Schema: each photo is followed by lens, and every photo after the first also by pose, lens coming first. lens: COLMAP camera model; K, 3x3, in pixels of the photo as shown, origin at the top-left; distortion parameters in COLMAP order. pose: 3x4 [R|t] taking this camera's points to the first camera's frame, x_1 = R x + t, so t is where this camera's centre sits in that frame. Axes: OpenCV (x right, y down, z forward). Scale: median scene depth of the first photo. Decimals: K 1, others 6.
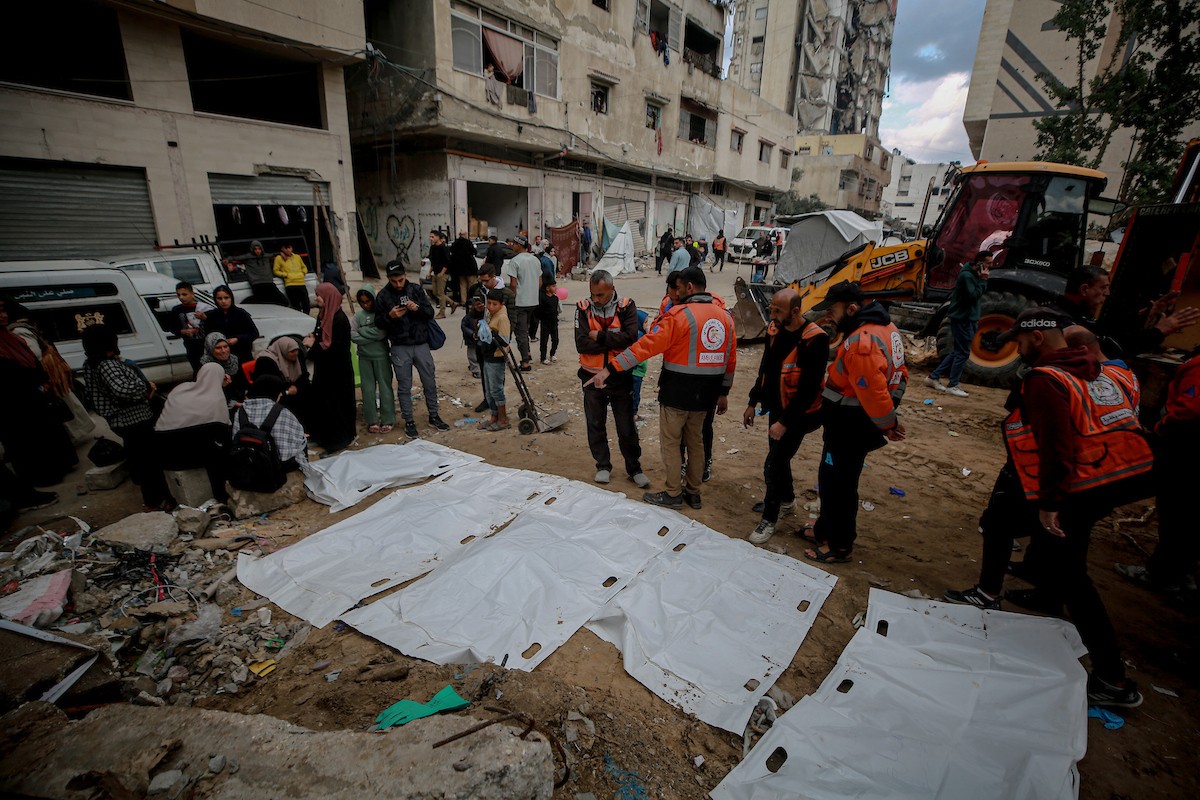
lens RADIAL K [[545.2, 0, 604.5], [0, 545.2, 405.5], [0, 0, 1]] dist [-0.040904, 0.011588]
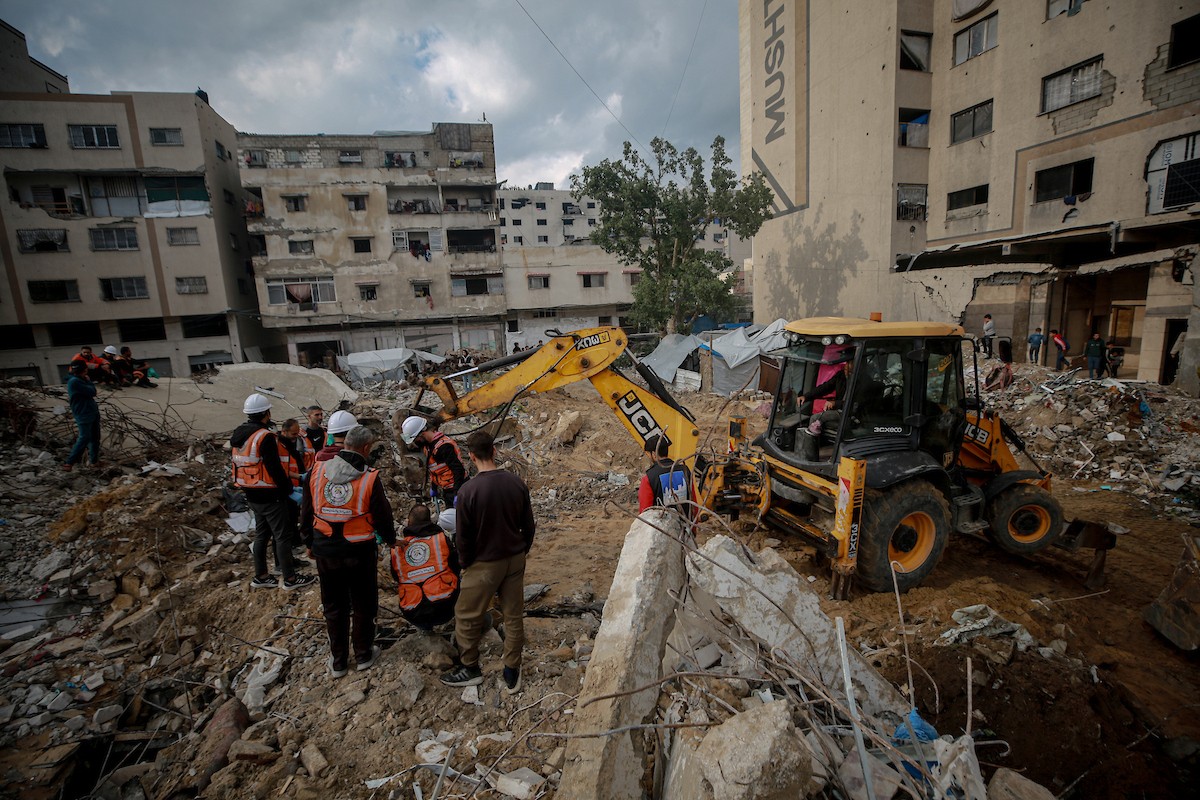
lens RADIAL K [[545.9, 0, 603.8], [0, 545.9, 407.6], [0, 0, 1]] dist [-0.043436, 0.012576]
pose [[0.786765, 0.030870, -0.616480, 2.208655], [-0.112716, 0.989140, -0.094321, -0.074015], [0.606874, 0.143696, 0.781700, 0.035343]]
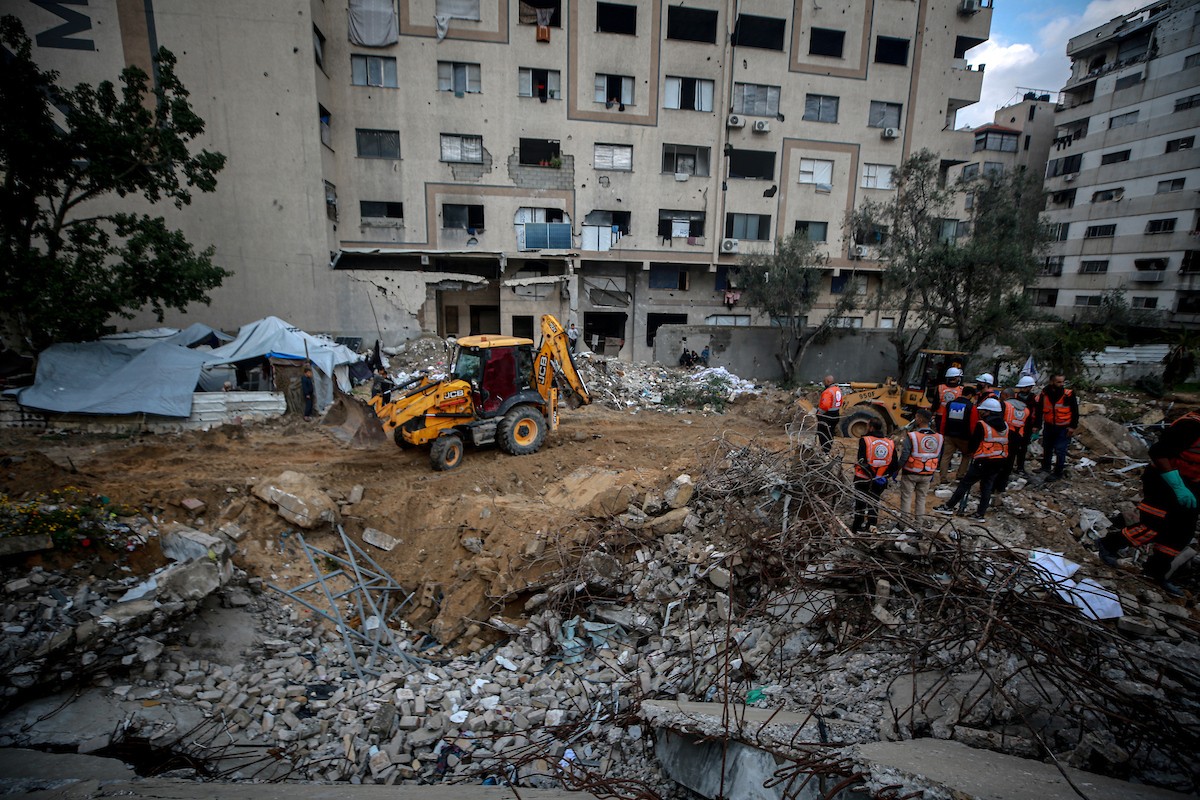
lens RADIAL K [[545.9, 0, 603.8], [0, 545.9, 407.6], [0, 0, 1]] dist [-0.043436, 0.012576]
pose [[0.686447, -0.180530, 0.704414, 1.383786], [0.228441, 0.973189, 0.026798, -0.161360], [-0.690366, 0.142522, 0.709283, 0.099913]]
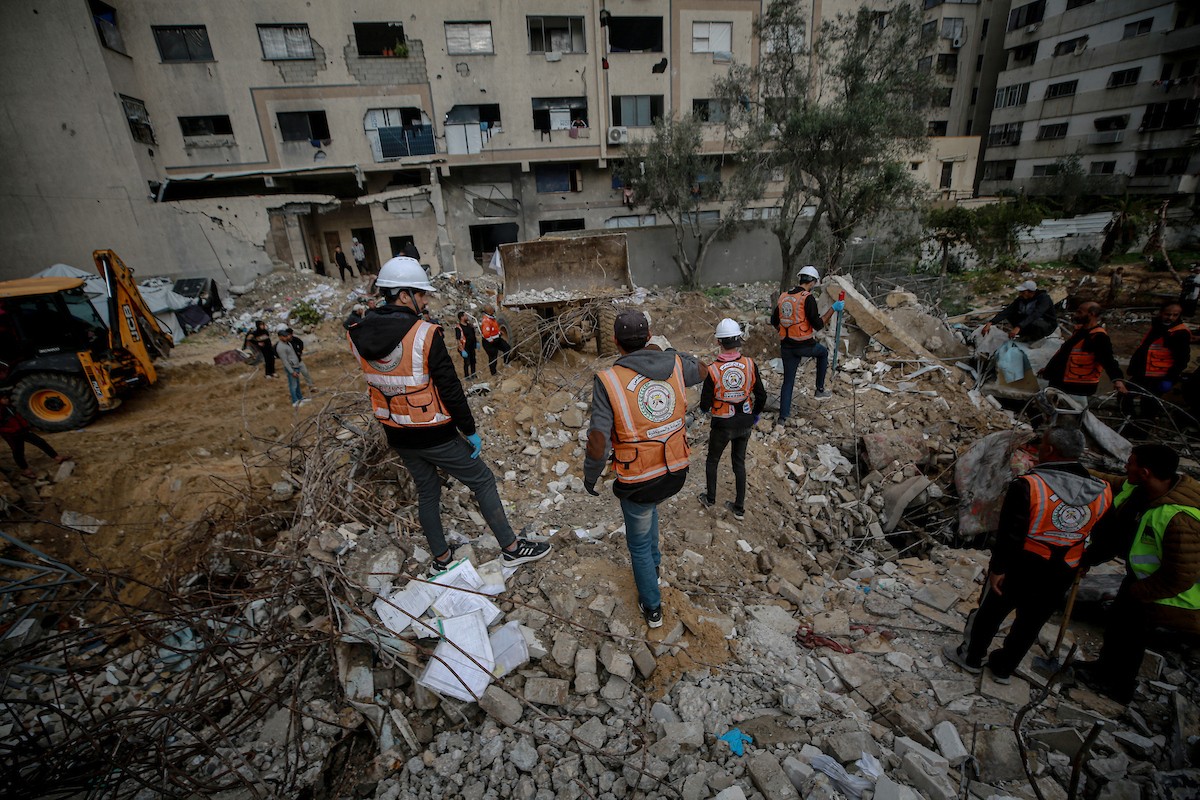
lens RADIAL K [[545.7, 0, 599.7], [0, 545.7, 408.3], [0, 0, 1]] dist [-0.043726, 0.012355]
pose [[0.650892, -0.346051, 0.675713, 1.624005], [0.307444, 0.933968, 0.182159, -0.102583], [-0.694131, 0.089178, 0.714304, -0.001890]]
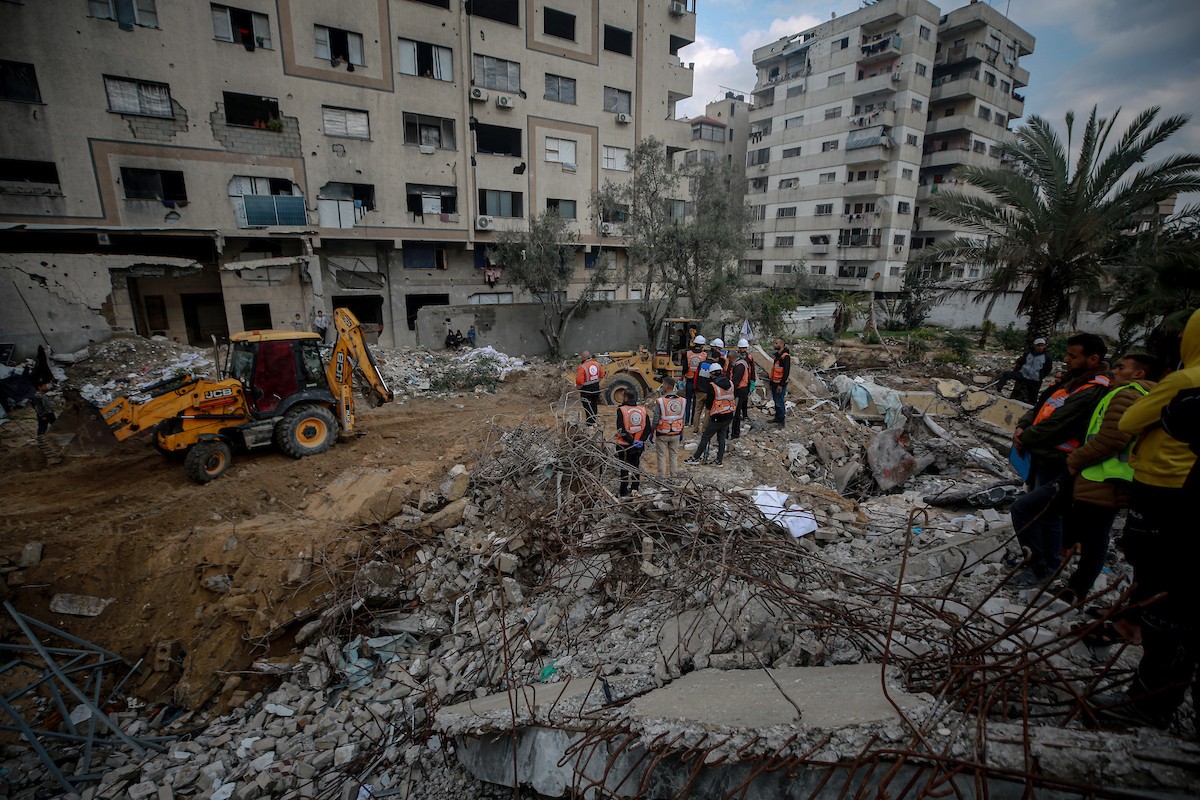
lens RADIAL K [[545.9, 0, 603.8], [0, 545.9, 407.6], [0, 0, 1]] dist [-0.043436, 0.012576]
pose [[0.330619, -0.272120, 0.903682, 1.392221], [0.295241, 0.939291, 0.174827, -0.166090], [-0.896395, 0.209003, 0.390889, 0.094690]]
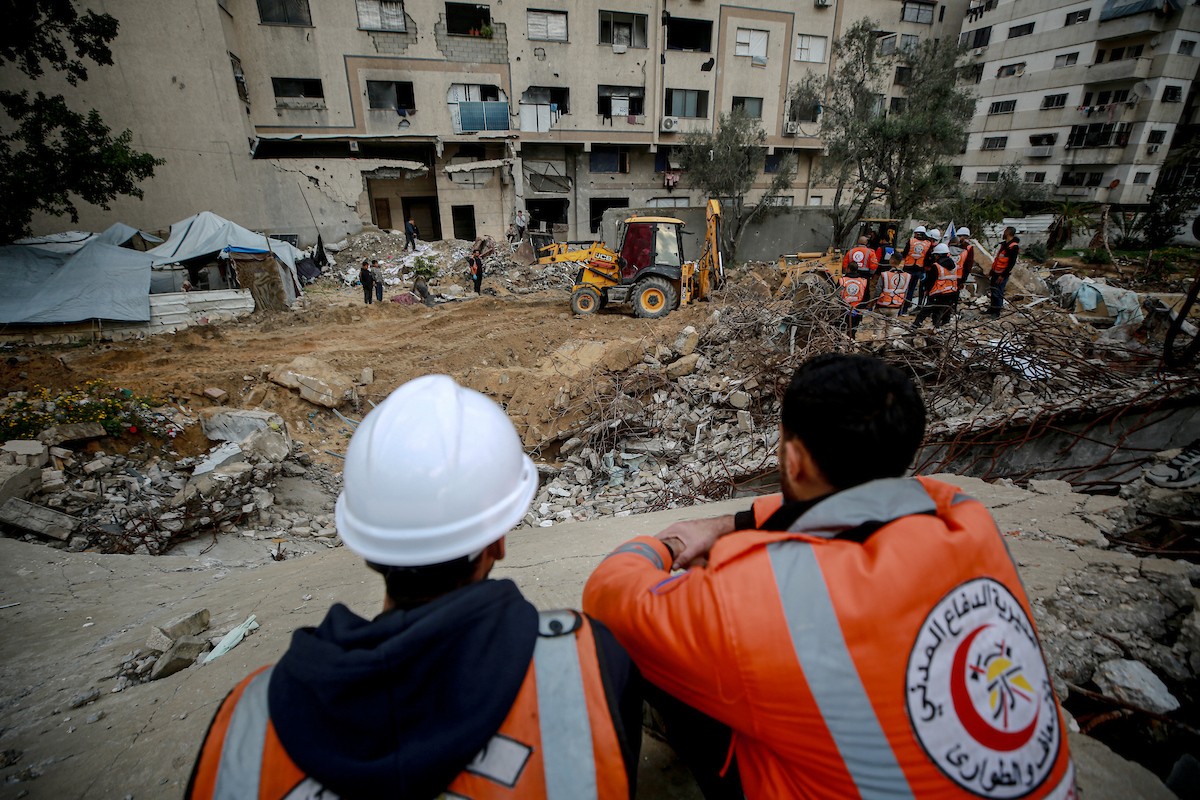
lens RADIAL K [[545.2, 0, 604.5], [0, 545.2, 405.5], [0, 0, 1]] dist [-0.040904, 0.011588]
pose [[0.566841, -0.355614, 0.743122, 1.275280], [0.277894, 0.931704, 0.233886, -0.152330], [-0.775543, 0.073933, 0.626951, 0.129038]]
